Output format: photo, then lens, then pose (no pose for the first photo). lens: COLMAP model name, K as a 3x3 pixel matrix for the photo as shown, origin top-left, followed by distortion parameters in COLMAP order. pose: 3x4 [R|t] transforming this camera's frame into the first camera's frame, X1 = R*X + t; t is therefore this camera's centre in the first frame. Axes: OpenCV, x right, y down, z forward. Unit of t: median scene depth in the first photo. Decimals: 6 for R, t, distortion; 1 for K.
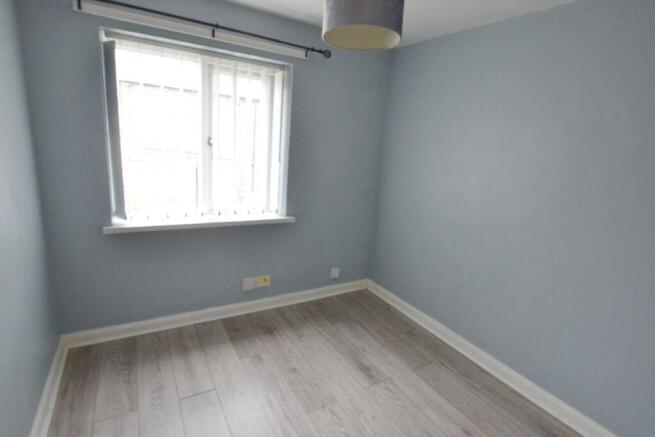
lens RADIAL K [[329.9, 0, 325.4], [0, 329.9, 218.8], [0, 0, 1]] dist [-0.025186, 0.003185]
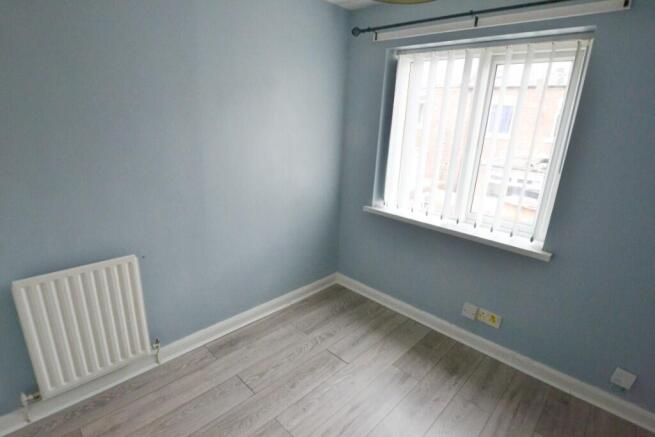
lens RADIAL K [[329.9, 0, 326.3], [0, 329.9, 218.9], [0, 0, 1]] dist [-0.025186, 0.003185]
pose [[0.278476, 0.223783, -0.934009, 0.438871], [-0.242048, 0.957440, 0.157230, -0.079636], [0.929443, 0.182290, 0.320791, 0.378179]]
